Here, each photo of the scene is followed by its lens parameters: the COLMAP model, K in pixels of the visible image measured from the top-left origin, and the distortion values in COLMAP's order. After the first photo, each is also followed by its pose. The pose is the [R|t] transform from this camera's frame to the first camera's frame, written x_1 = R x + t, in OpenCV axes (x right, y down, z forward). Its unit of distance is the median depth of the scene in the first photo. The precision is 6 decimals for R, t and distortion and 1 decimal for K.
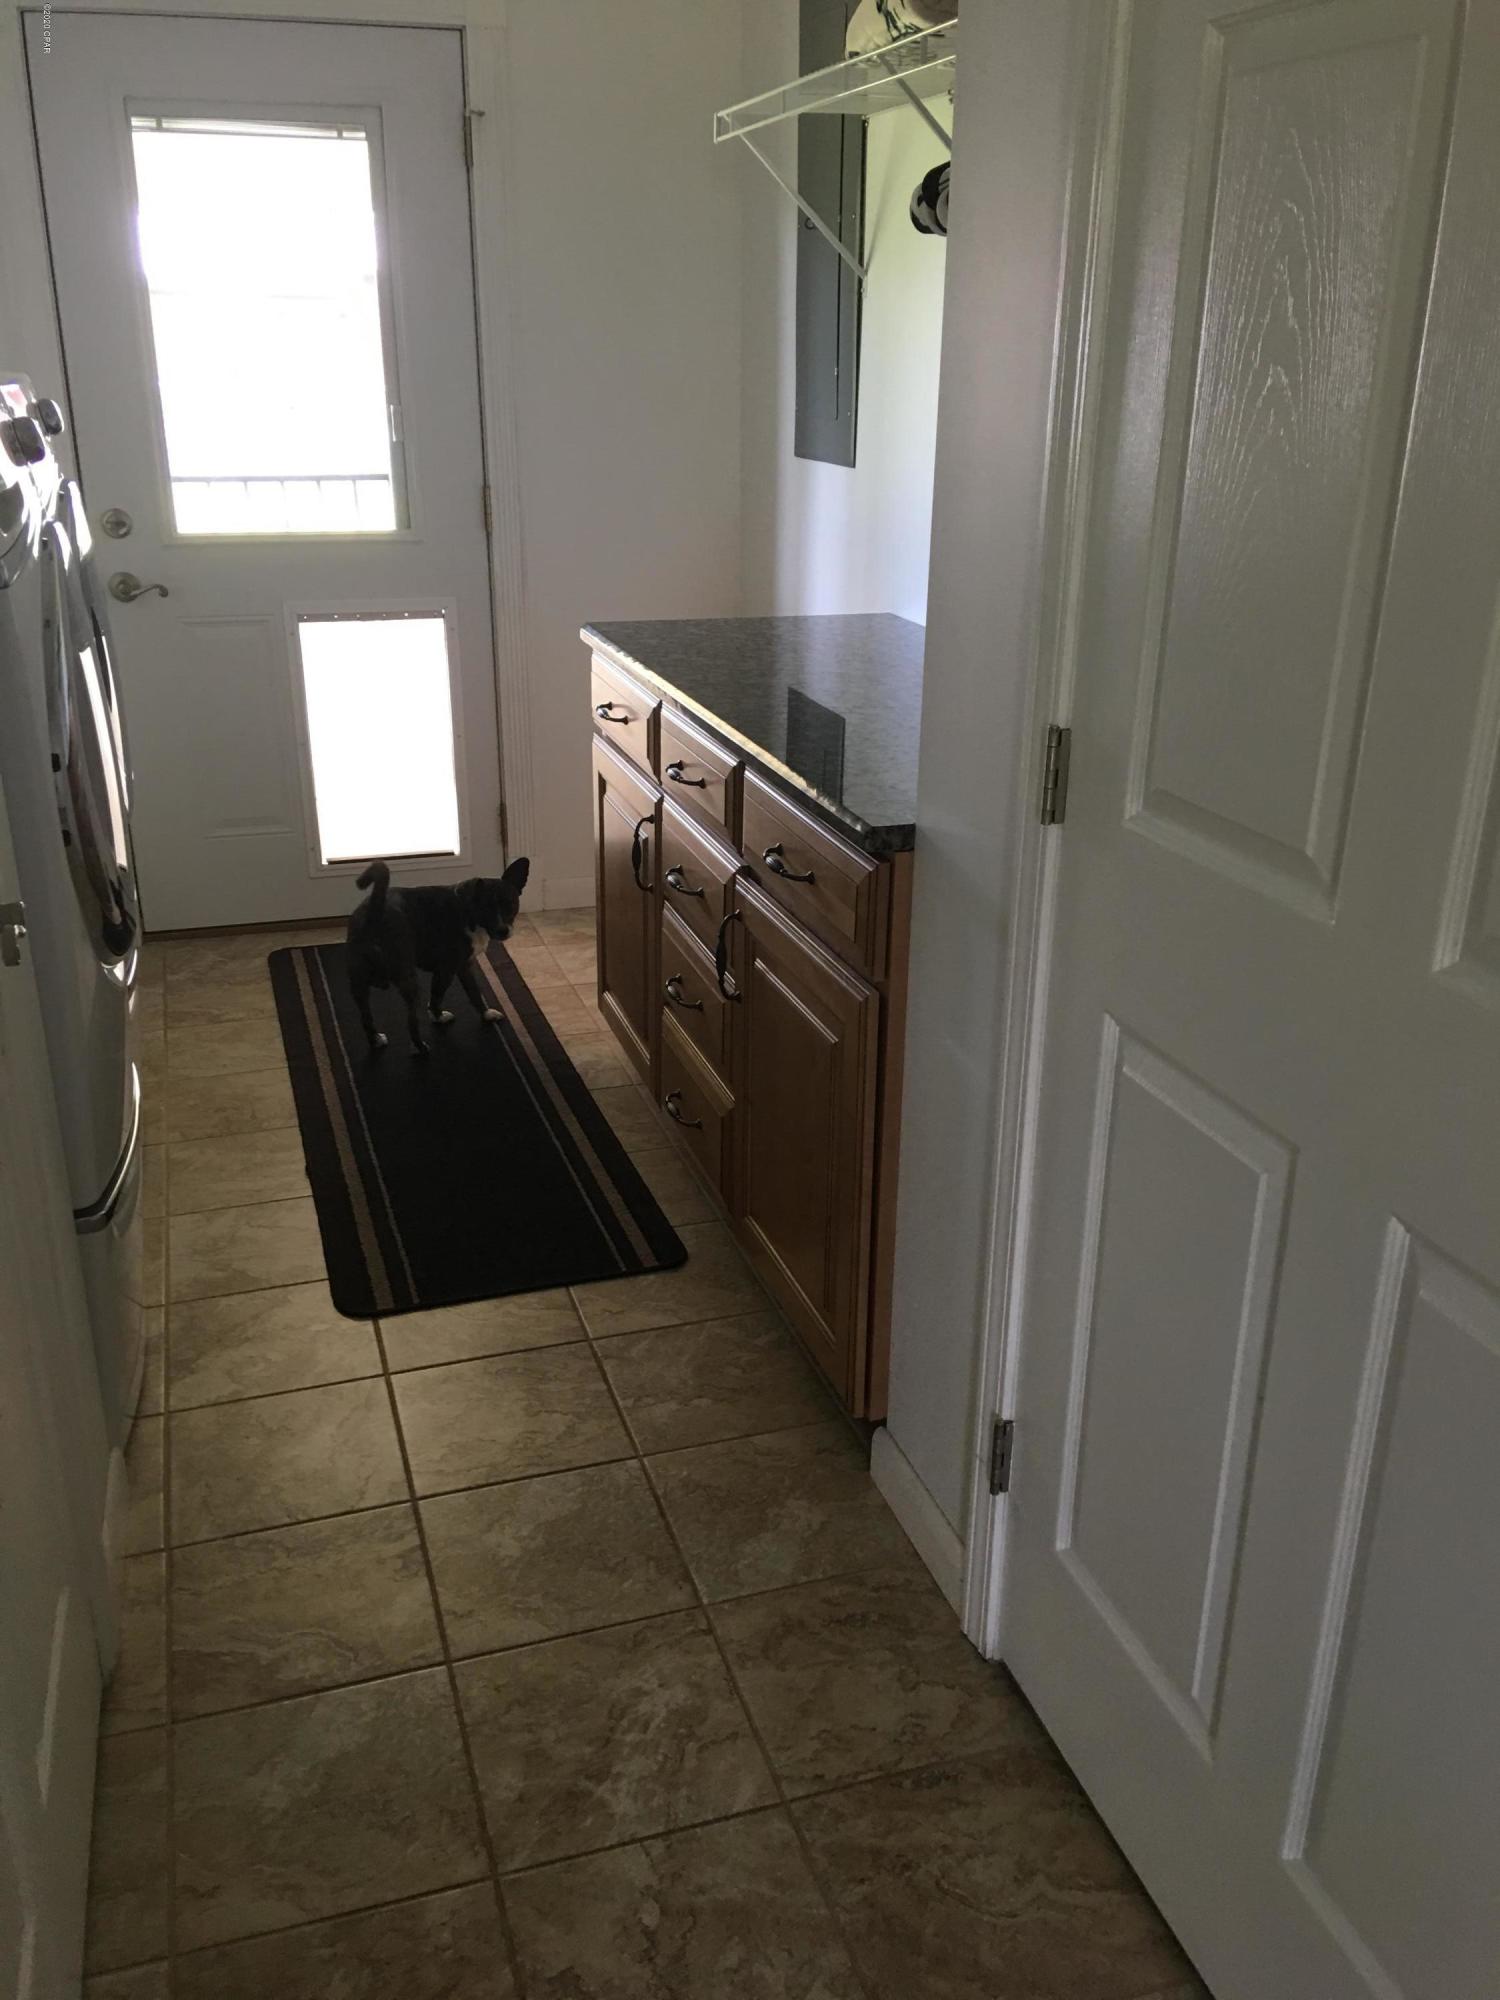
lens RADIAL K [[1736.6, 0, 748.9], [0, 1736.6, 1014.8], [0, 0, 1]] dist [0.134282, -0.183800]
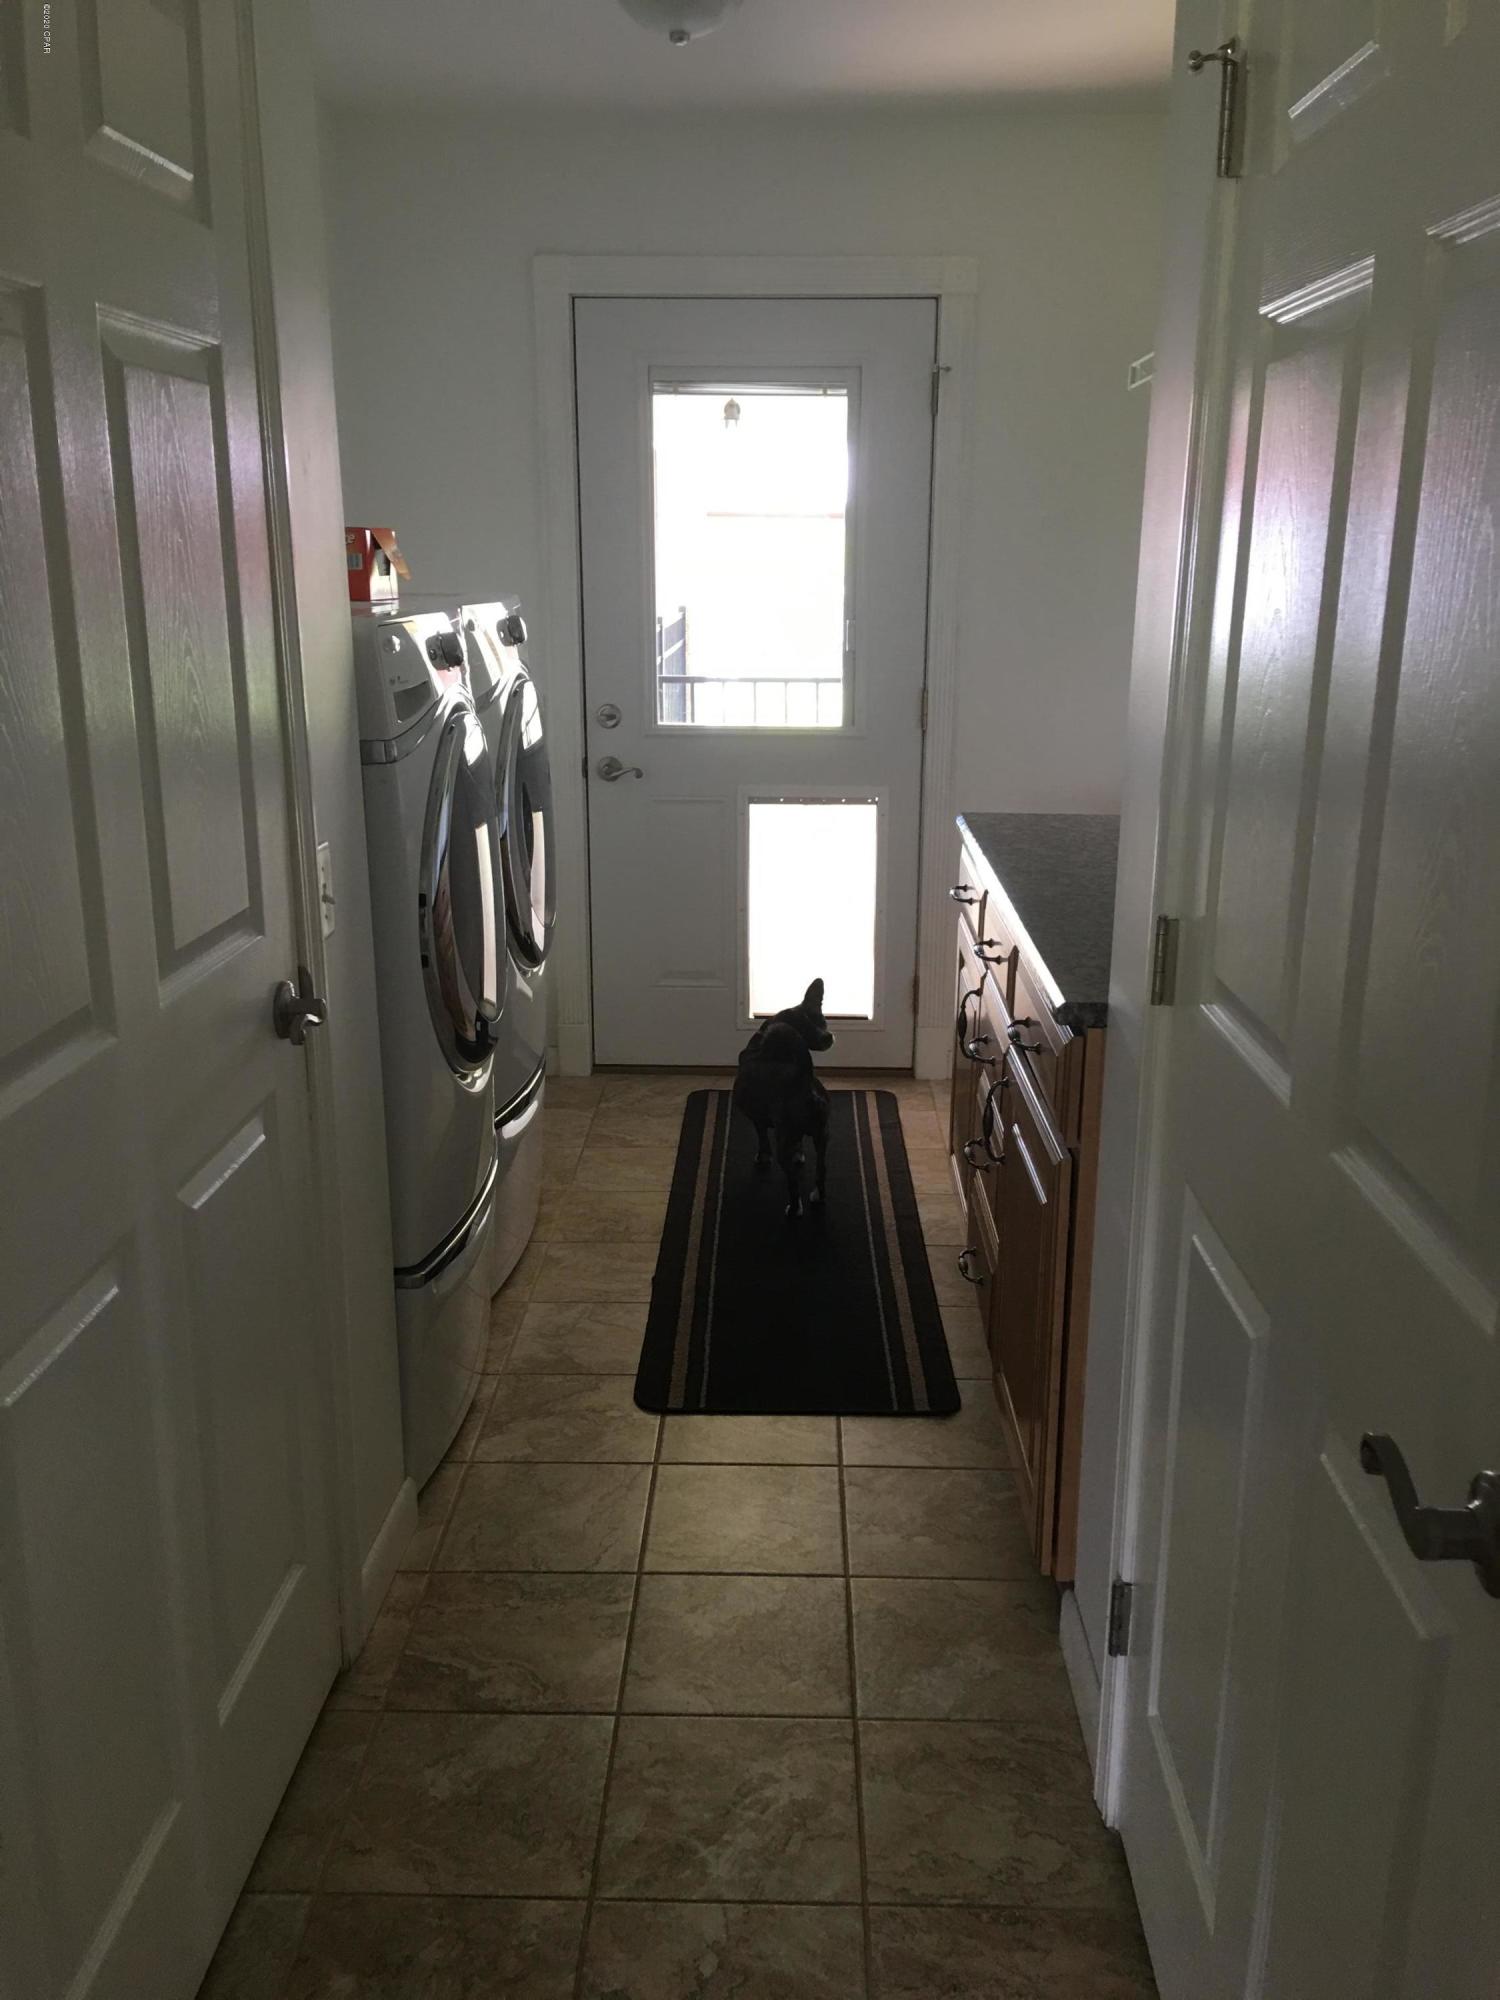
lens RADIAL K [[1736.6, 0, 748.9], [0, 1736.6, 1014.8], [0, 0, 1]] dist [0.134282, -0.183800]
pose [[0.944856, 0.084667, -0.316353, 0.184745], [-0.117899, 0.989173, -0.087393, 0.014357], [0.305528, 0.119872, 0.944607, -0.067298]]
